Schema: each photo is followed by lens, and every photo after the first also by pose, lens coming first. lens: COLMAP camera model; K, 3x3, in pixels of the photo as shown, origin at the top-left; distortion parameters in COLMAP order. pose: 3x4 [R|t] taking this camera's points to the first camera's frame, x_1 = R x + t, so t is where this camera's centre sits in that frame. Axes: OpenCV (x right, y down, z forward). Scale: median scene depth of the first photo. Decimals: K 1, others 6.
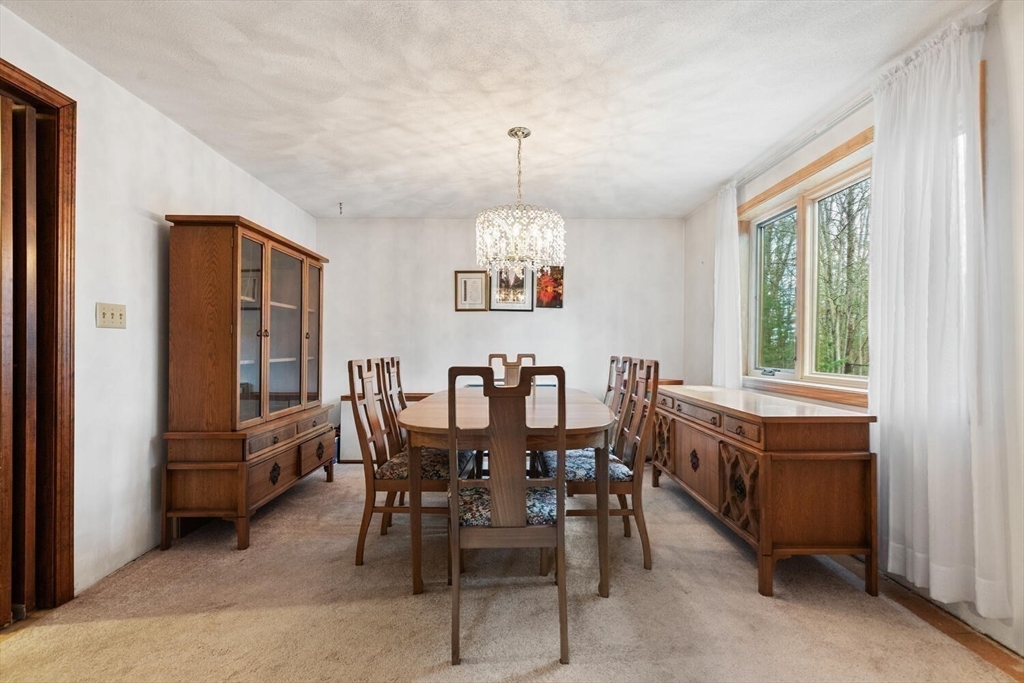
lens RADIAL K [[465.3, 0, 512.0], [0, 465.3, 341.5], [0, 0, 1]] dist [-0.000395, -0.000045]
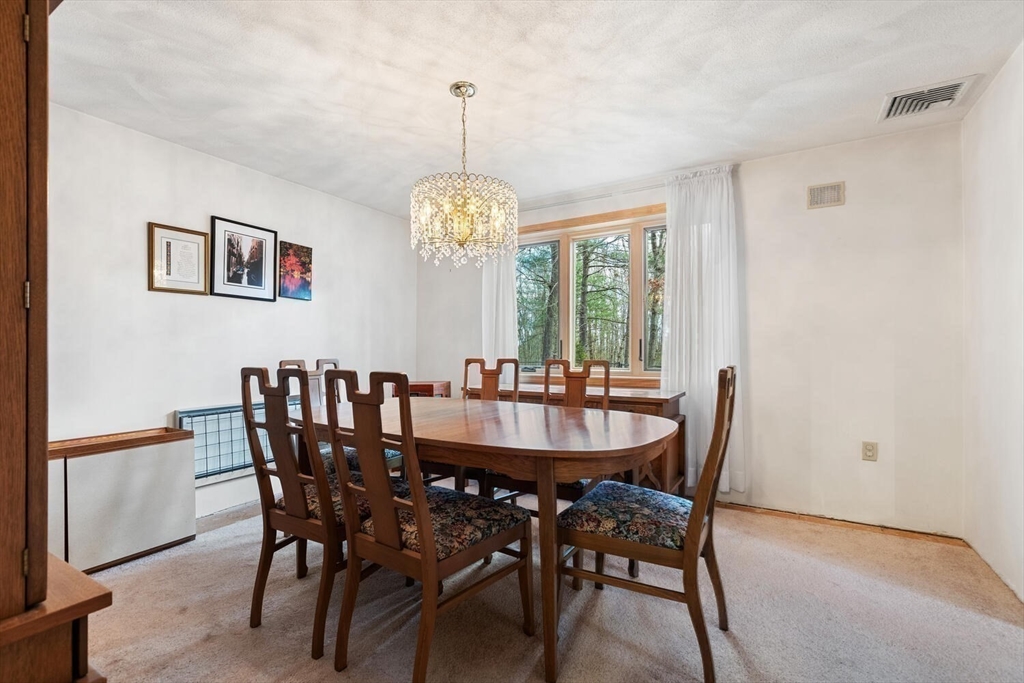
lens RADIAL K [[460.1, 0, 517.5], [0, 460.1, 349.5], [0, 0, 1]] dist [0.001730, -0.000107]
pose [[0.522029, -0.002698, 0.852924, -0.453128], [-0.007066, 0.999947, 0.007488, 0.003201], [-0.852899, -0.009935, 0.521982, 0.350002]]
